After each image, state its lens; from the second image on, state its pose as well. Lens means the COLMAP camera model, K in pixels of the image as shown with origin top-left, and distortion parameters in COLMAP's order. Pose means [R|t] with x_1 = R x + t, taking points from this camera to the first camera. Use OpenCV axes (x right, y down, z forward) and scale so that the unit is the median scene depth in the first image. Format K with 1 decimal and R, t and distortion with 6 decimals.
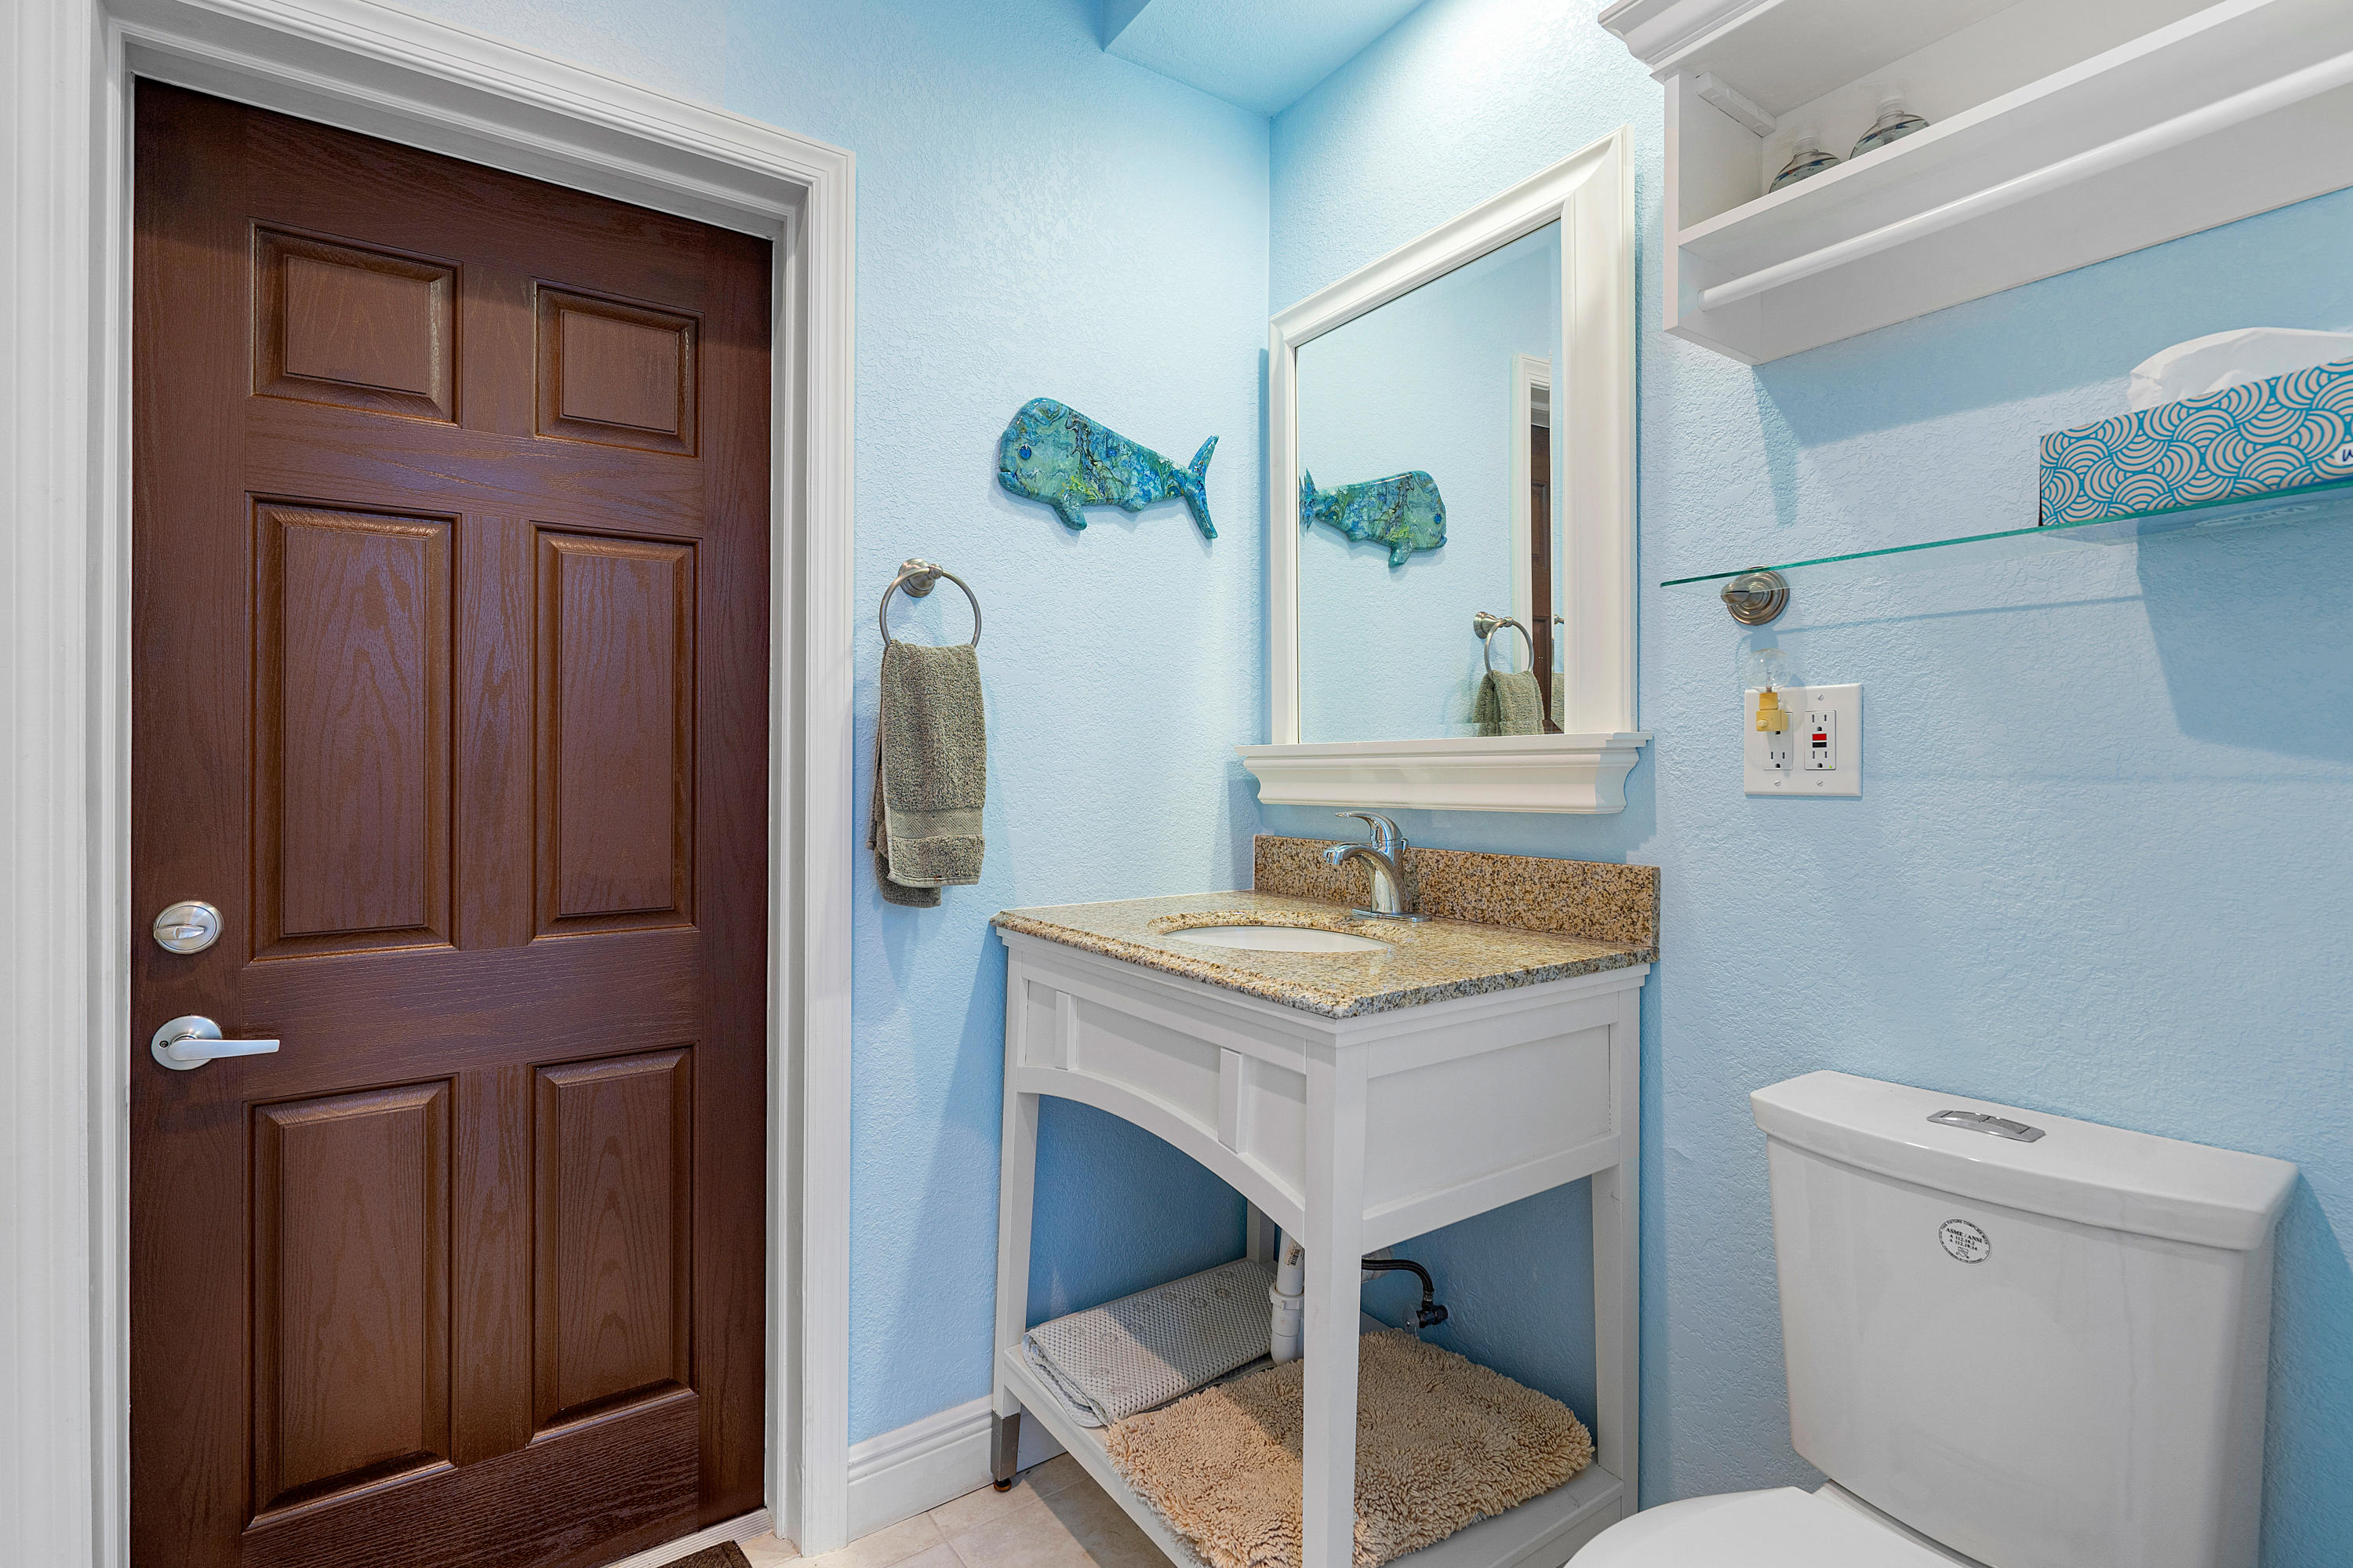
lens RADIAL K [[1082.5, 0, 1172.9], [0, 1082.5, 776.6], [0, 0, 1]] dist [0.004207, 0.000269]
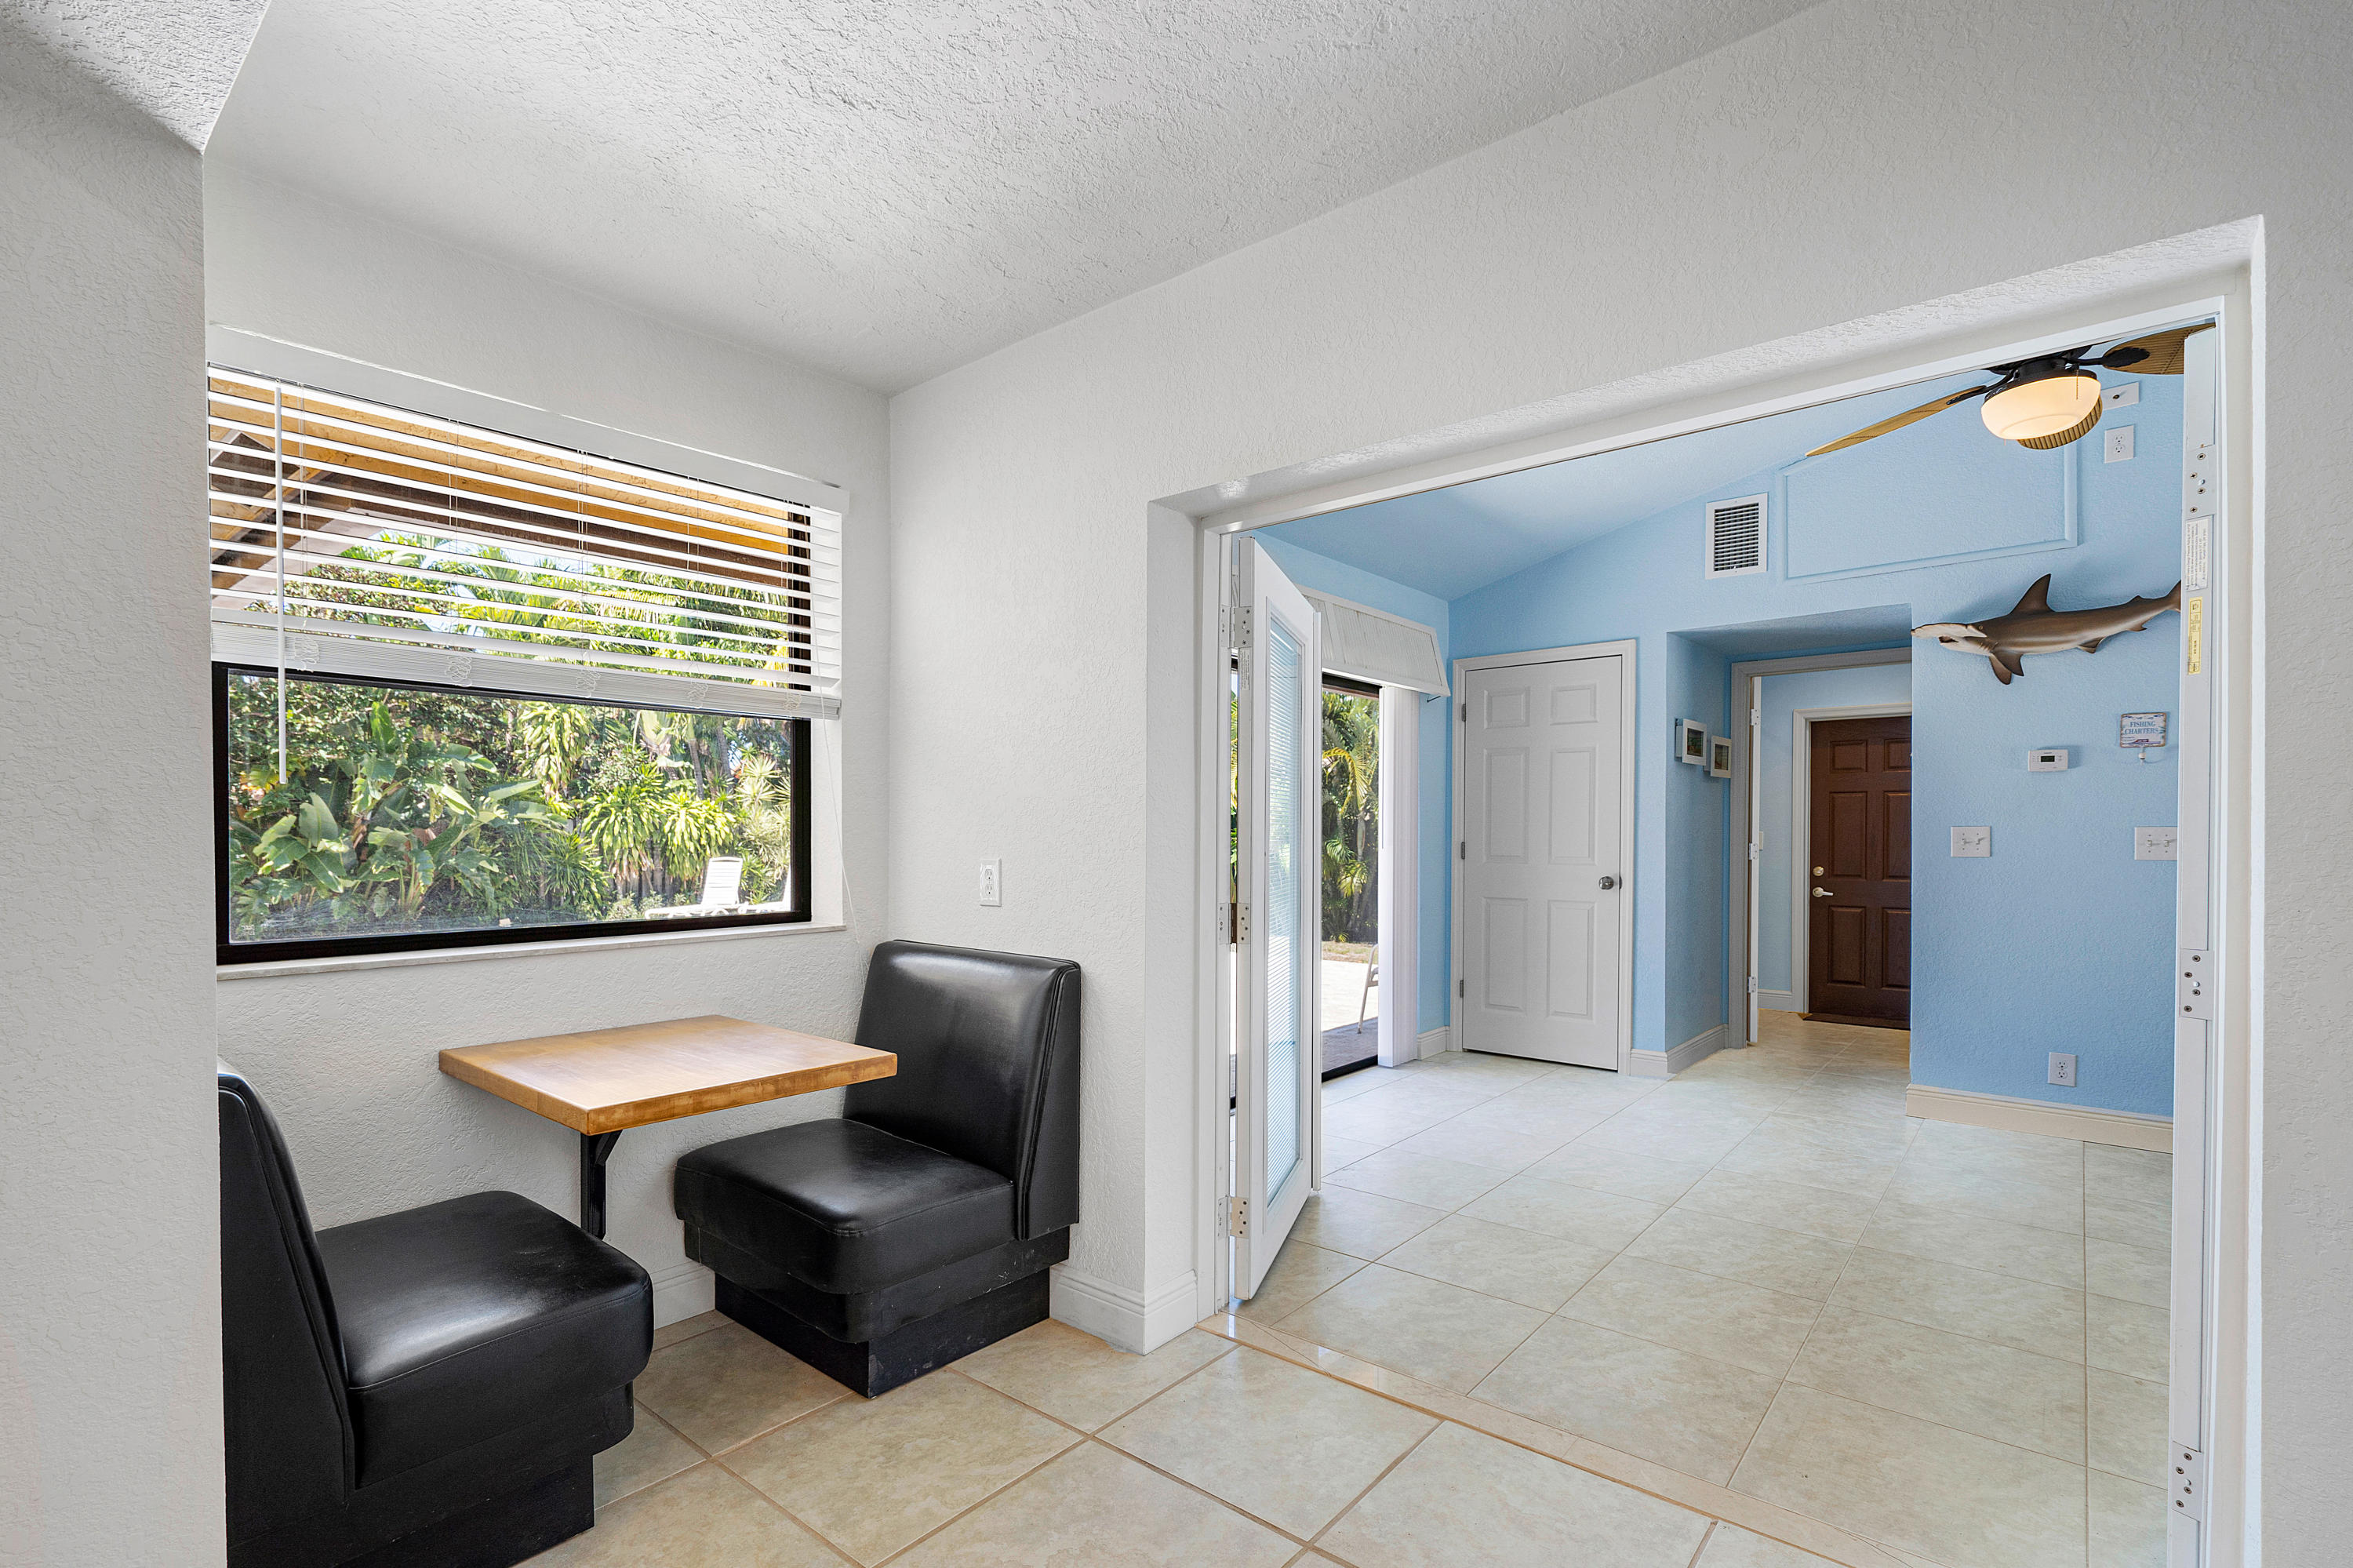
lens RADIAL K [[1082.5, 0, 1145.1], [0, 1082.5, 822.7], [0, 0, 1]] dist [0.004207, 0.000269]
pose [[0.262536, -0.002006, -0.964920, 3.497209], [-0.003748, 0.999988, -0.003098, -0.078296], [0.964915, 0.004430, 0.262525, -3.734149]]
